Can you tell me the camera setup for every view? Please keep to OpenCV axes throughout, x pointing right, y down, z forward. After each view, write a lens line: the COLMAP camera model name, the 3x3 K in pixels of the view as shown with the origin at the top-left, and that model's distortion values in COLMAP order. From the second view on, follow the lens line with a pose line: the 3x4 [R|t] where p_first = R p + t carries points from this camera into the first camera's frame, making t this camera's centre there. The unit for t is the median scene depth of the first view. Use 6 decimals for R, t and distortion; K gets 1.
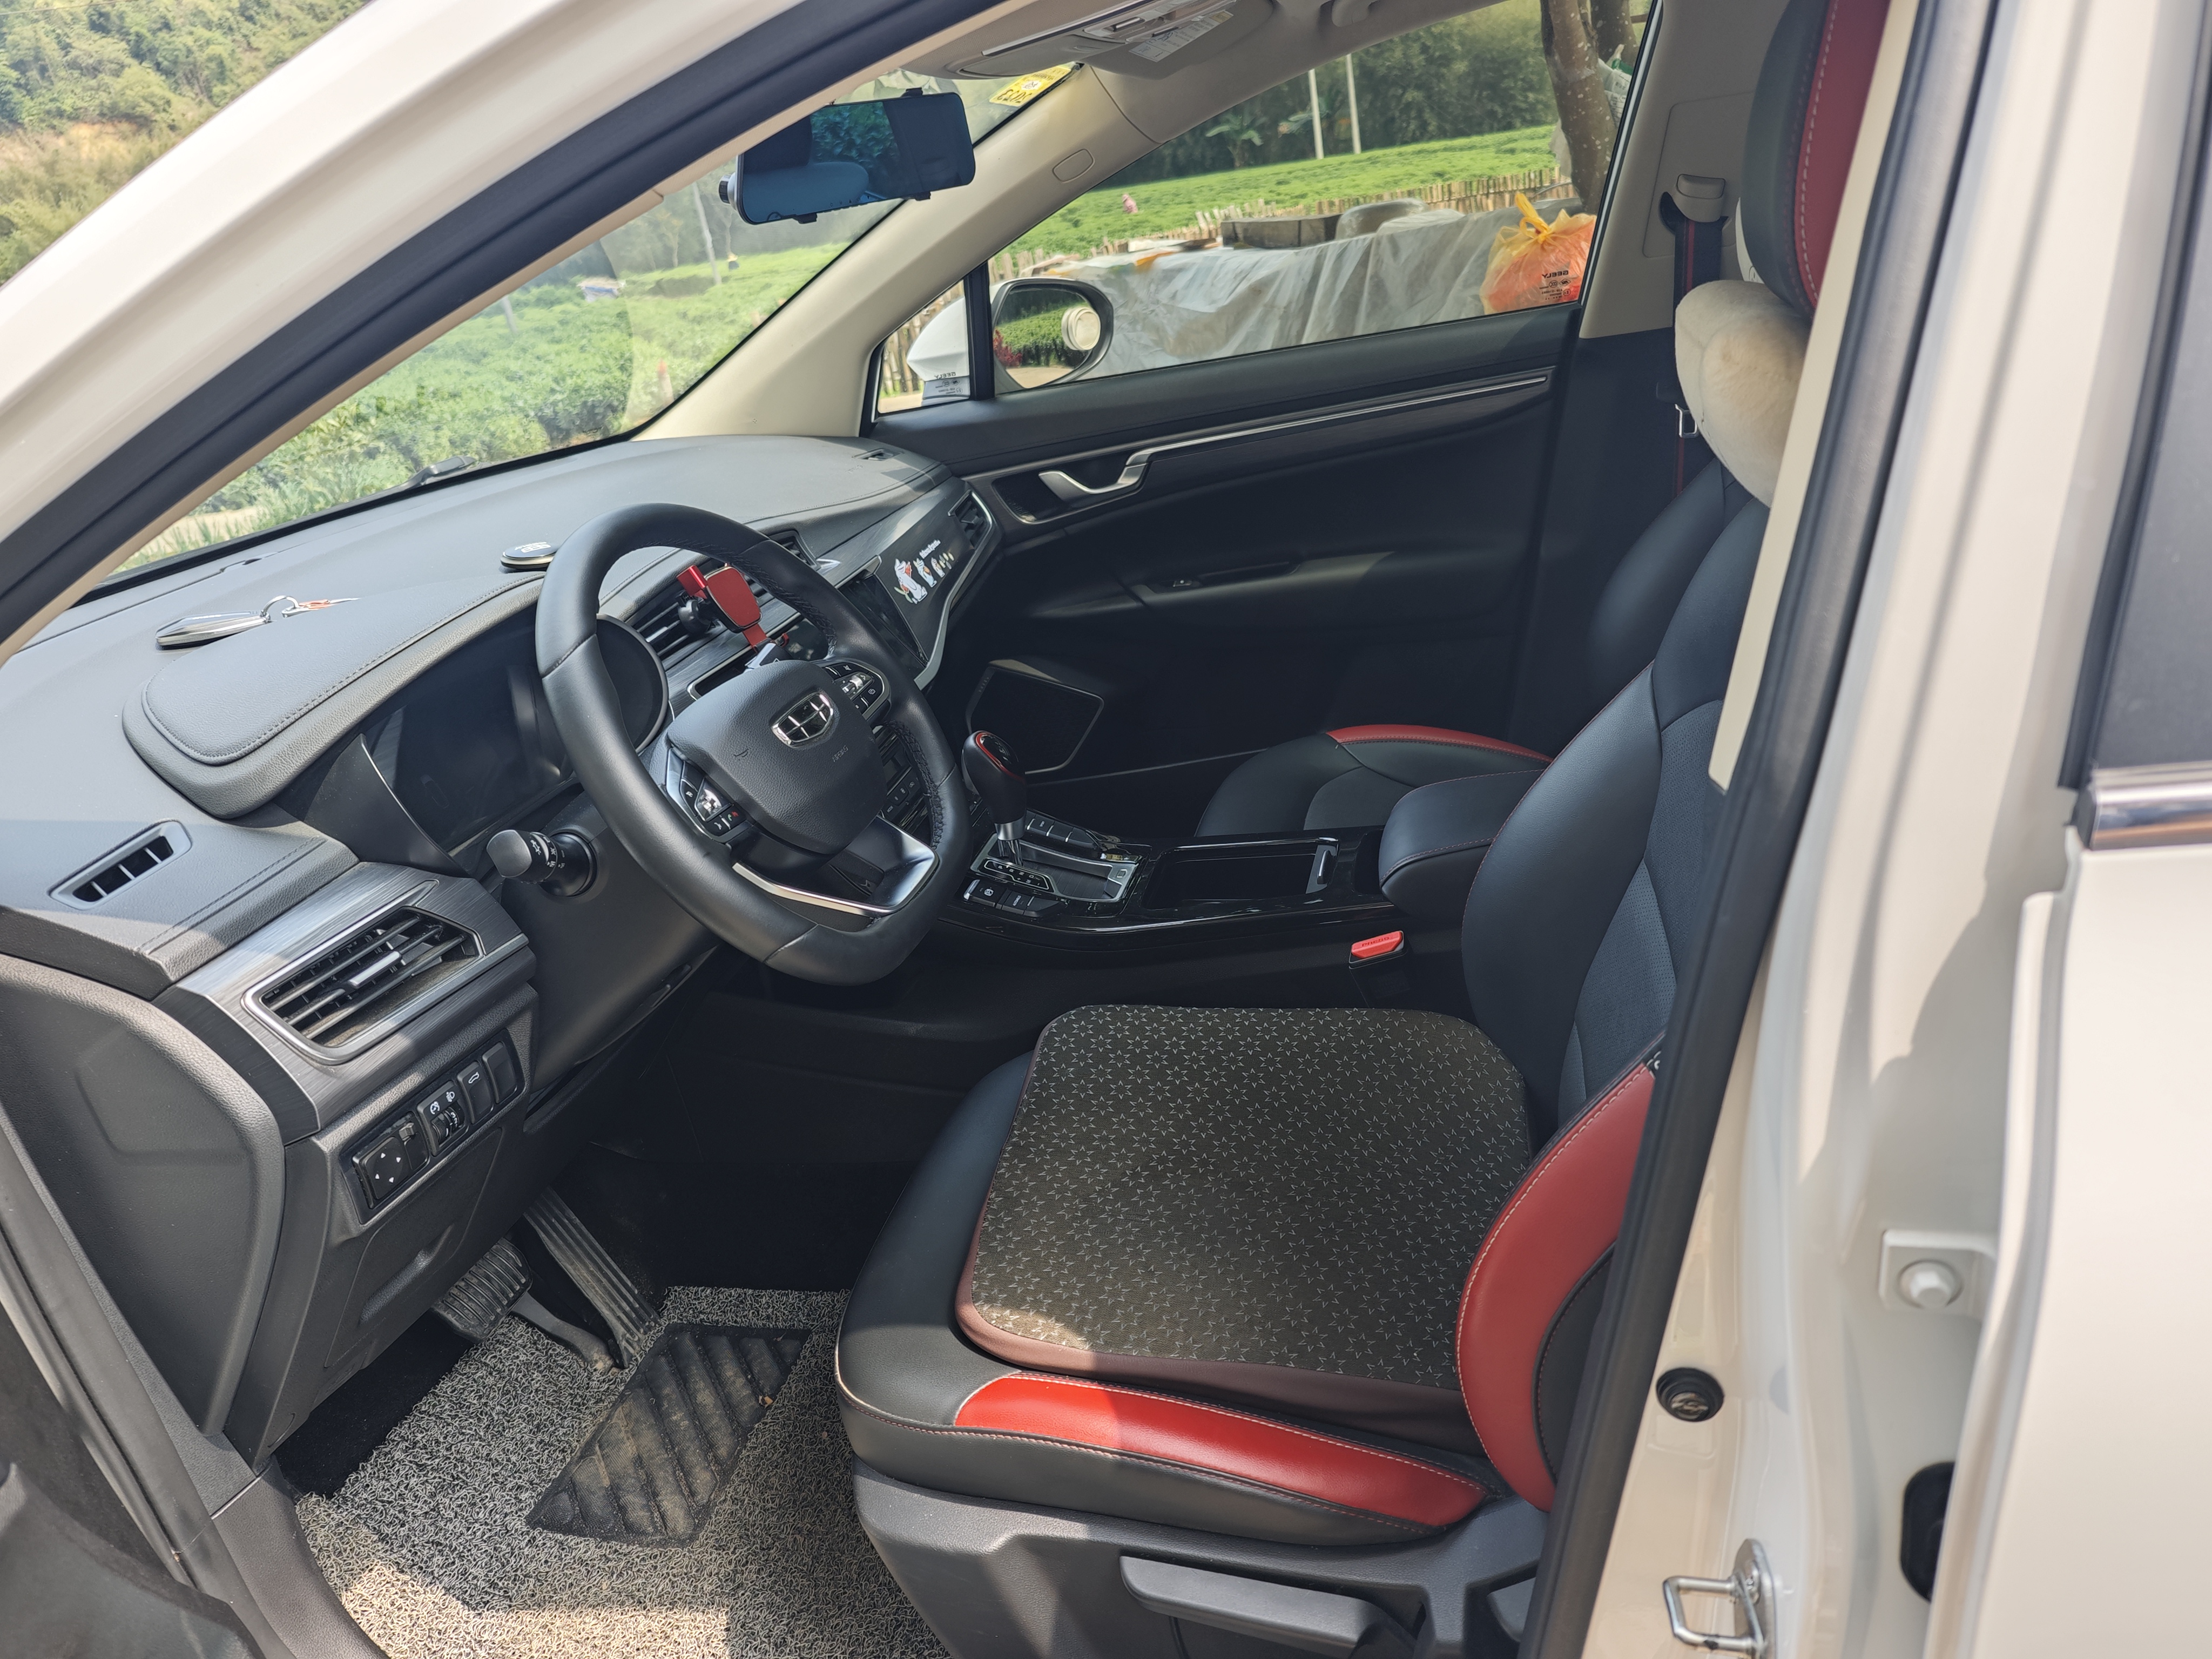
lens RADIAL K [[1657.5, 0, 1106.0], [0, 1657.5, 829.5], [0, 0, 1]] dist [0.060286, 0.008788]
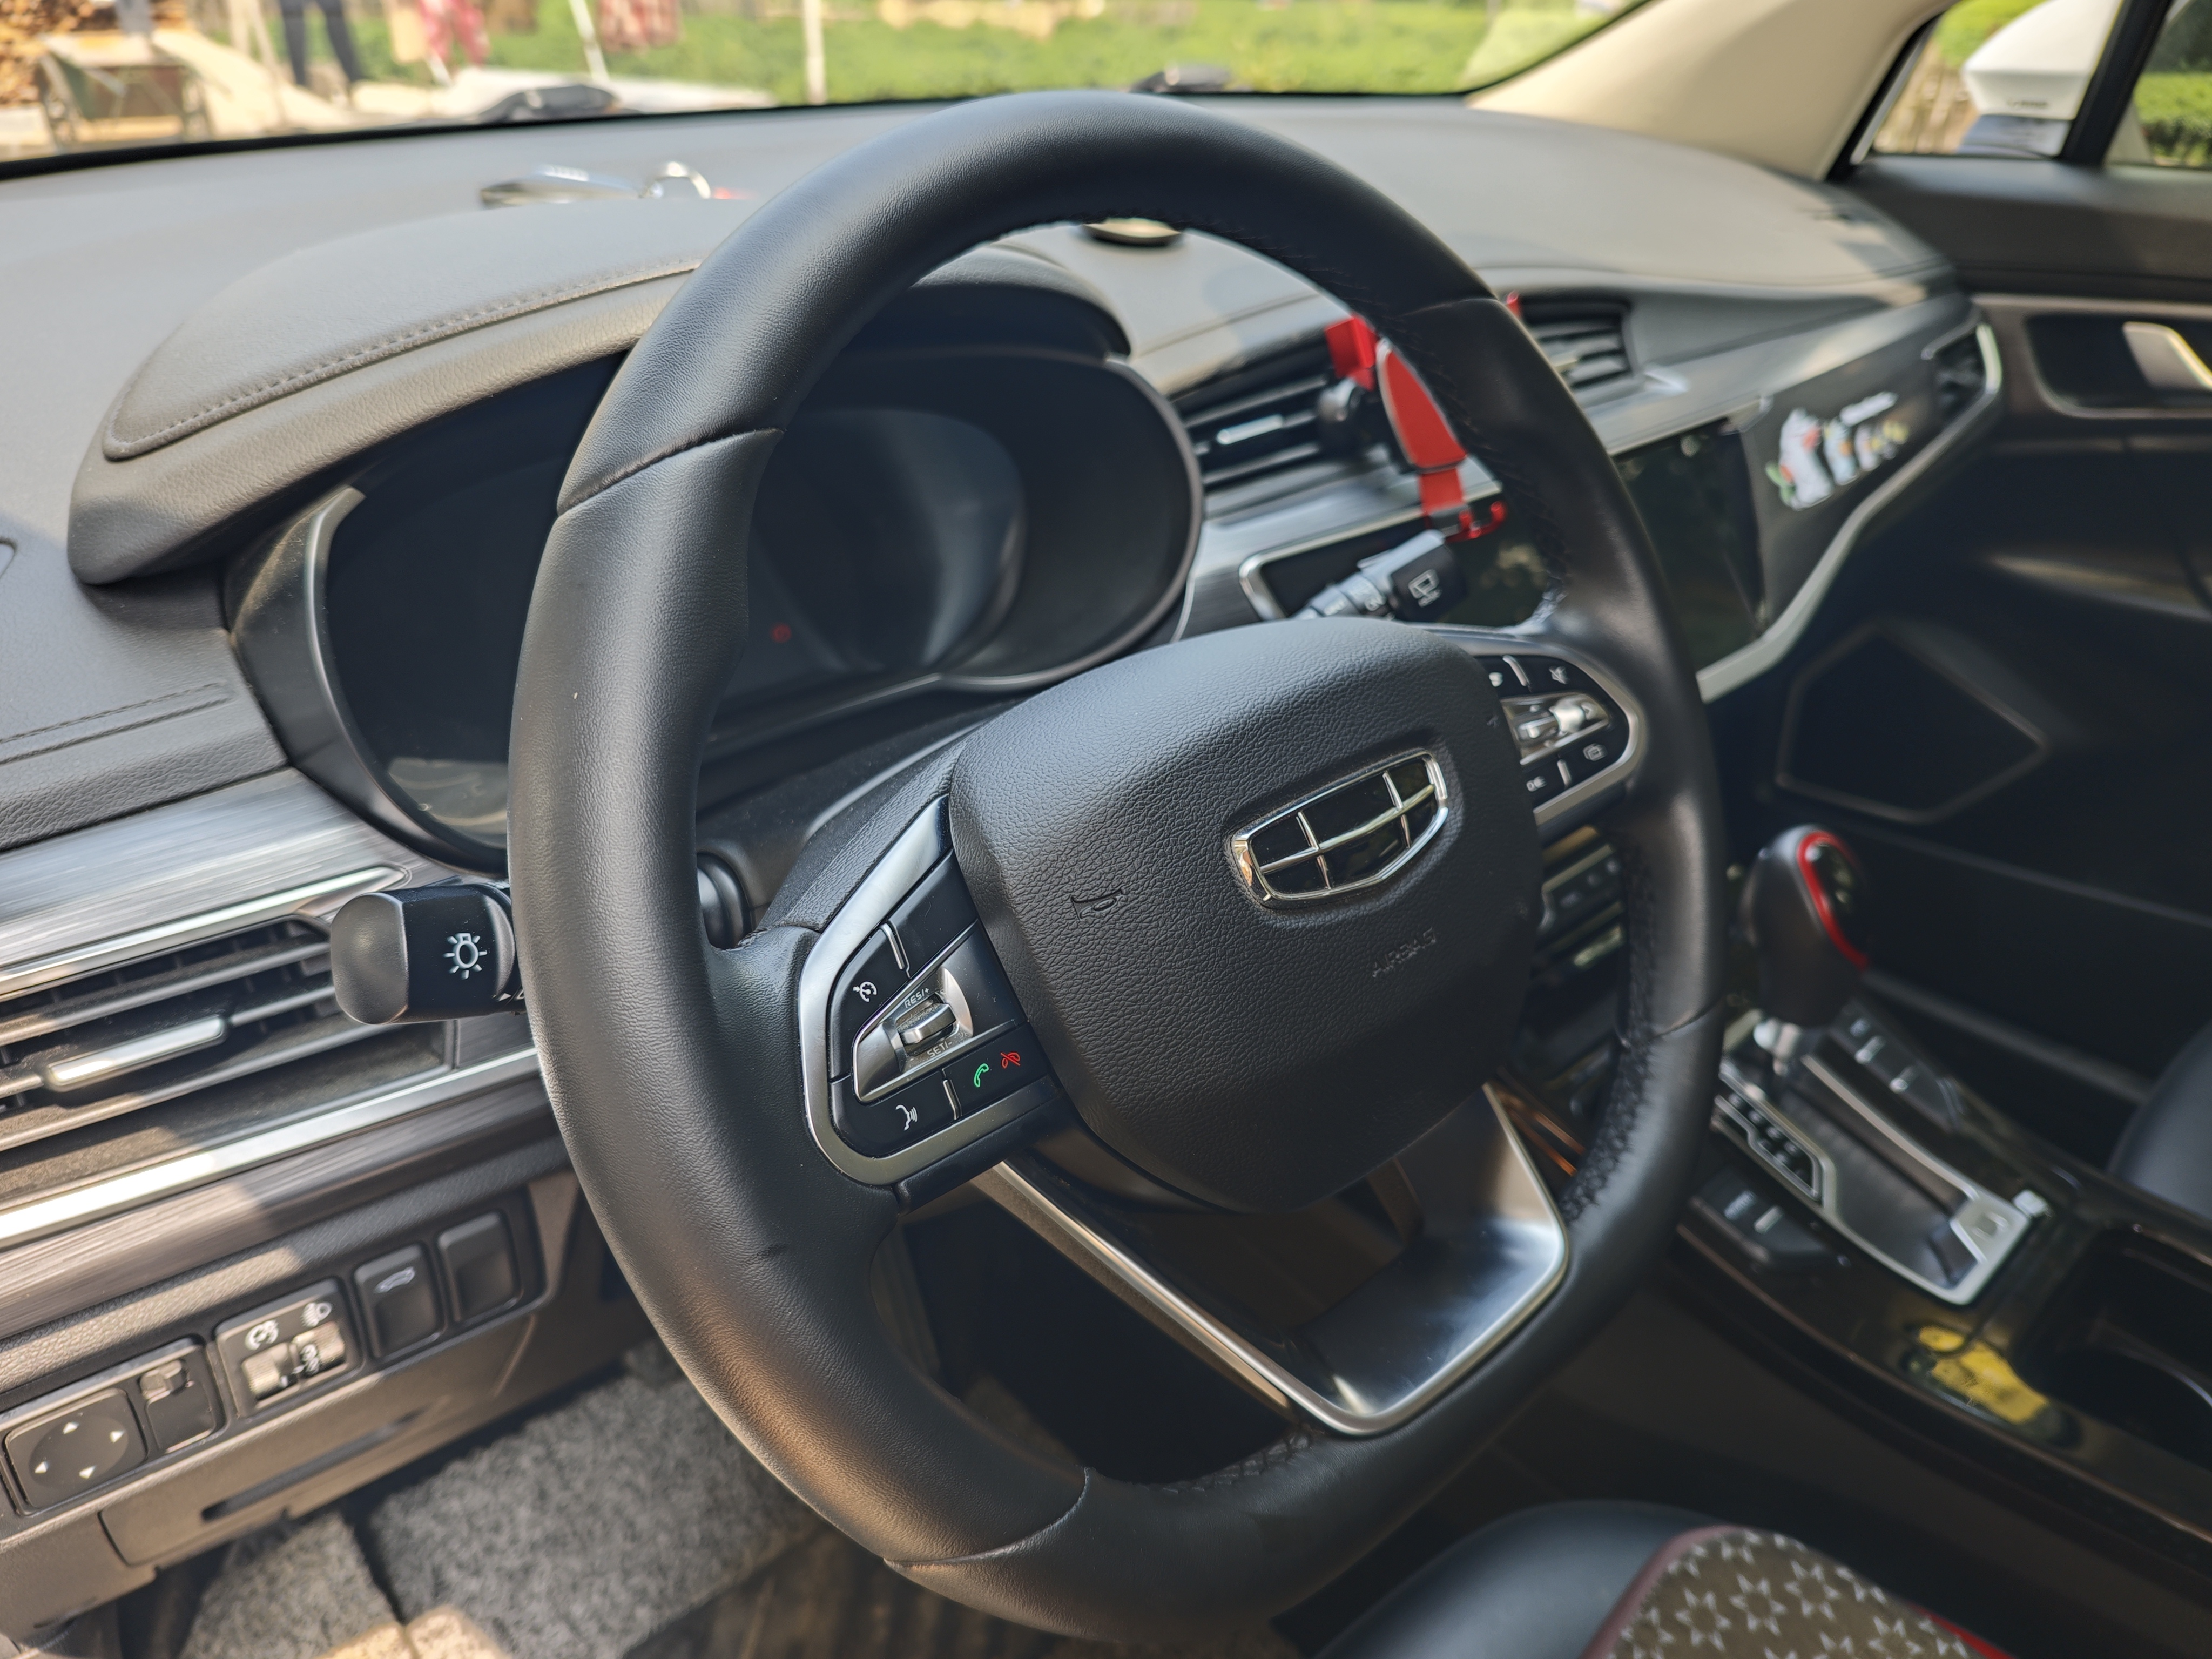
lens RADIAL K [[1570.6, 0, 1106.0], [0, 1570.6, 829.5], [0, 0, 1]] dist [0.019065, 0.005068]
pose [[0.832430, 0.402802, -0.380539, -0.059188], [-0.338345, 0.913325, 0.226628, -0.074663], [0.438842, -0.059898, 0.896565, 0.412446]]
